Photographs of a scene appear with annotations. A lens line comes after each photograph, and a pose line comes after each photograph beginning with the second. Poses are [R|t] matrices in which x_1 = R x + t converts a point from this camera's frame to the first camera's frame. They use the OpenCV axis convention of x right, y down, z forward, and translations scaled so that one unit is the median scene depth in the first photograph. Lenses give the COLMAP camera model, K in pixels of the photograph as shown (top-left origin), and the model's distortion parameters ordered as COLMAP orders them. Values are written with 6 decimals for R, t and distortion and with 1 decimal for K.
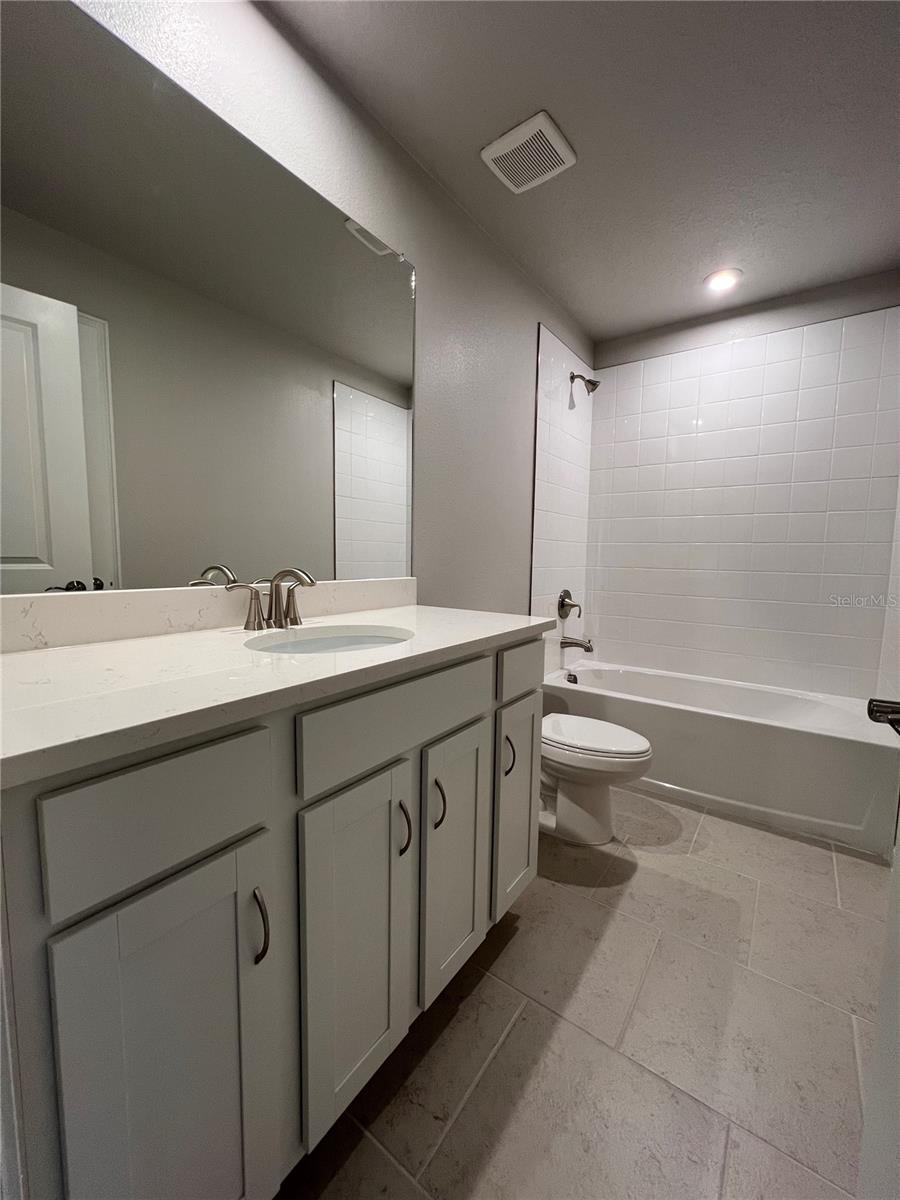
lens RADIAL K [[479.4, 0, 448.8], [0, 479.4, 602.0], [0, 0, 1]] dist [-0.002042, 0.000475]
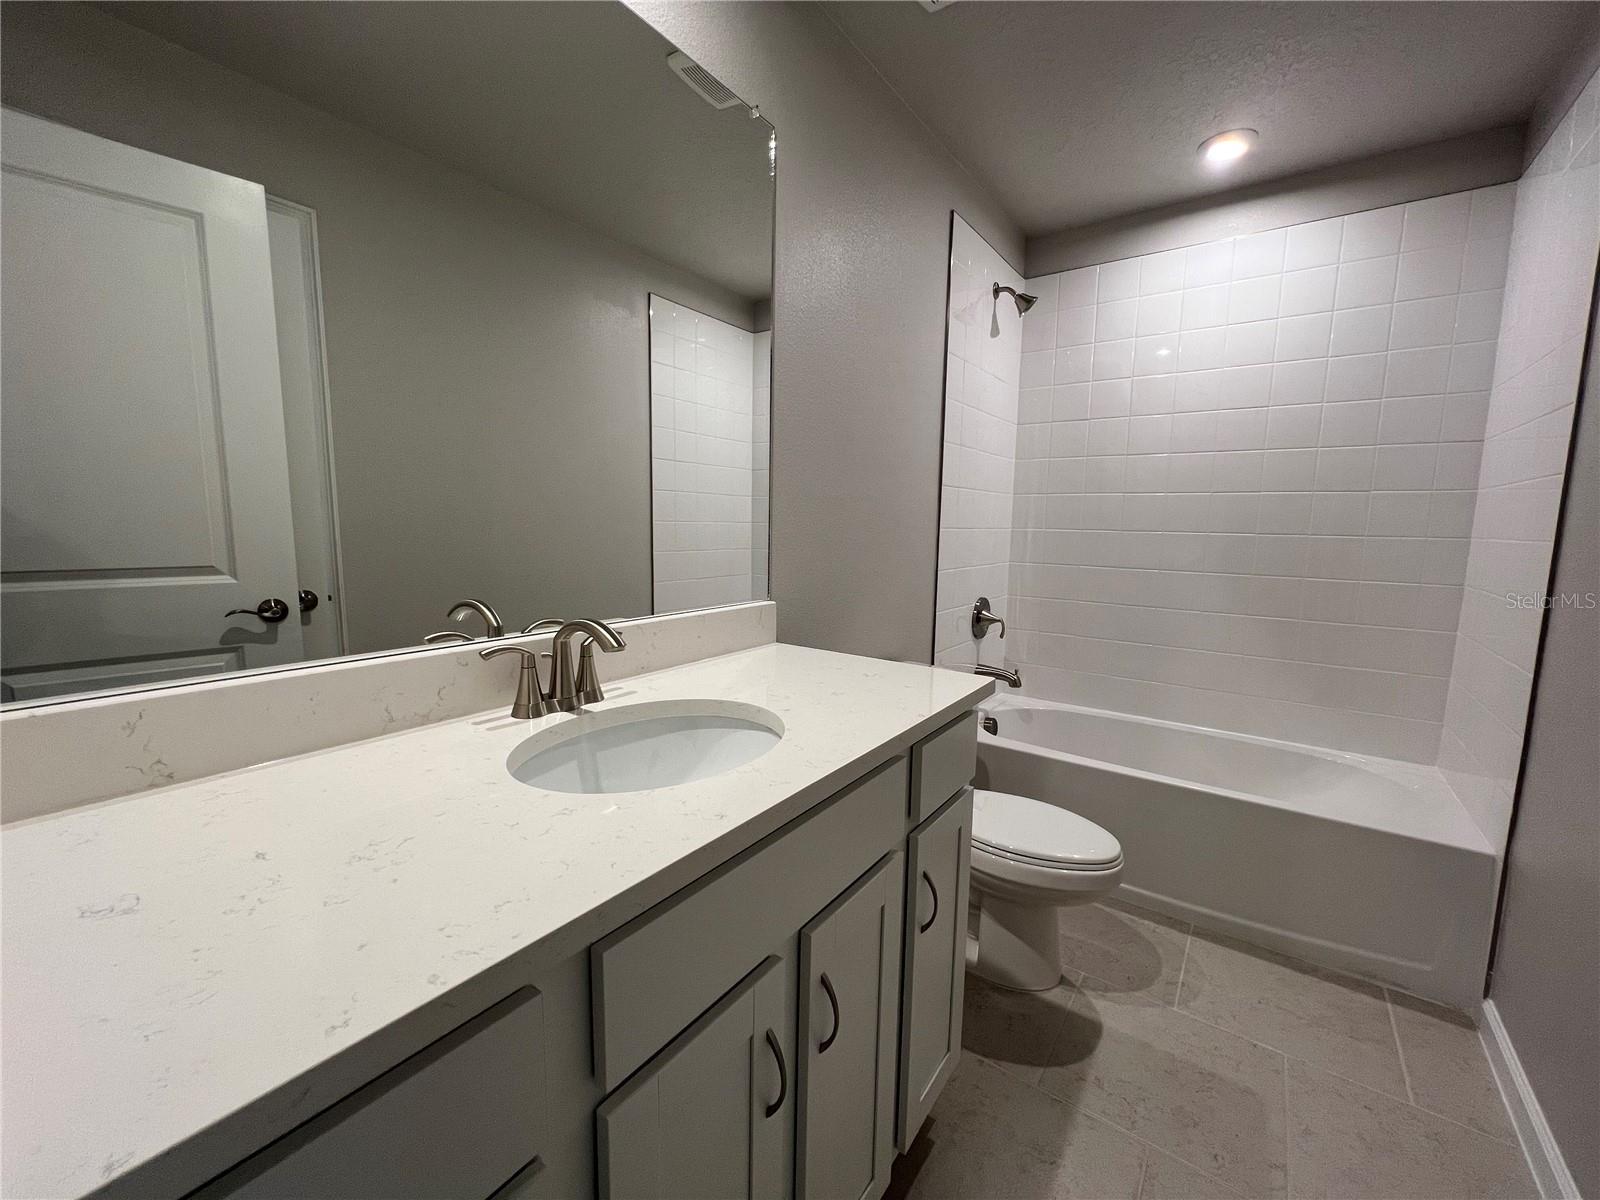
lens RADIAL K [[639.2, 0, 800.2], [0, 639.2, 599.5], [0, 0, 1]] dist [-0.002042, 0.000475]
pose [[0.999990, 0.001664, -0.004115, -0.030902], [-0.001556, 0.999659, 0.026080, -0.078993], [0.004157, -0.026073, 0.999651, 0.114047]]
